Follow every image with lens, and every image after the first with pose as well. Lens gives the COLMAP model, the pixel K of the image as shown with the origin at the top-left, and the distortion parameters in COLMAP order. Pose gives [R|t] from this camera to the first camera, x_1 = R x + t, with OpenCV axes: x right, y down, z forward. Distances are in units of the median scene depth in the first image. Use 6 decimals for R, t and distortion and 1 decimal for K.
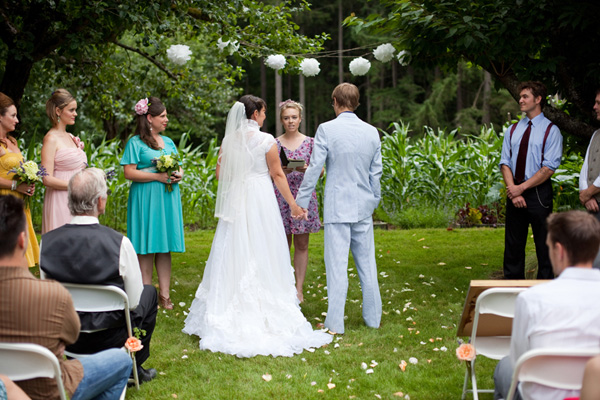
lens RADIAL K [[881.0, 0, 300.0], [0, 881.0, 200.0], [0, 0, 1]] dist [-0.133296, 0.047927]
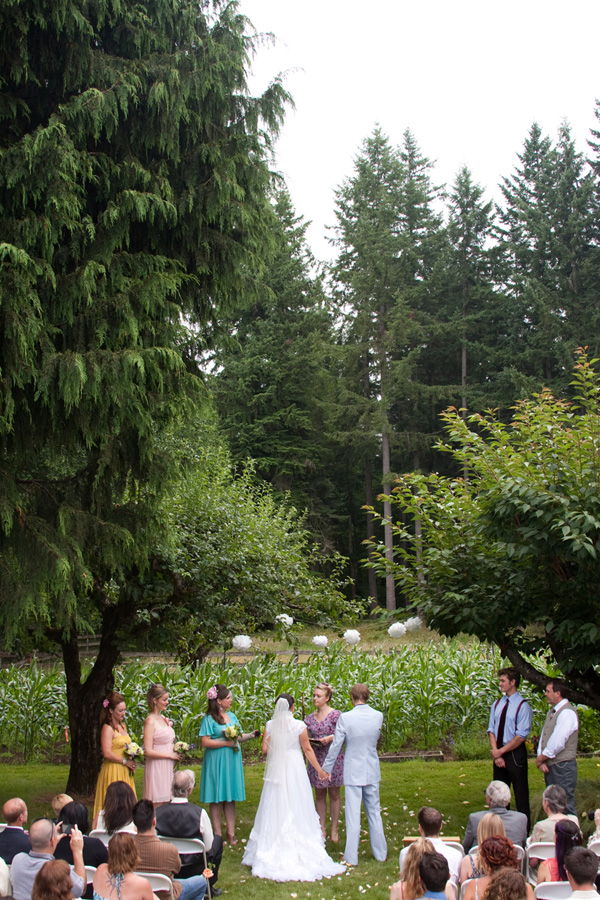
lens RADIAL K [[1204.4, 0, 299.0], [0, 1204.4, 474.9], [0, 0, 1]] dist [-0.138195, 0.056302]
pose [[0.993859, -0.024858, -0.107825, 0.120562], [0.007942, 0.987951, -0.154564, -0.114960], [0.110368, 0.152759, 0.982081, -0.648127]]
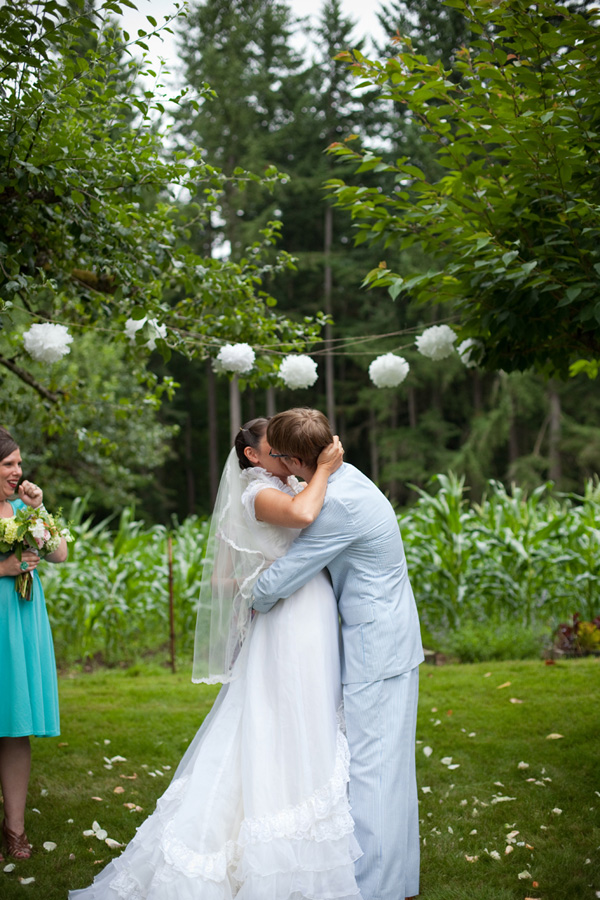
lens RADIAL K [[1321.5, 0, 300.0], [0, 1321.5, 450.0], [0, 0, 1]] dist [-0.133296, 0.047927]
pose [[0.999595, -0.014765, 0.024321, -0.007911], [0.017425, 0.993433, -0.113085, -0.011751], [-0.022492, 0.113463, 0.993288, 0.200191]]
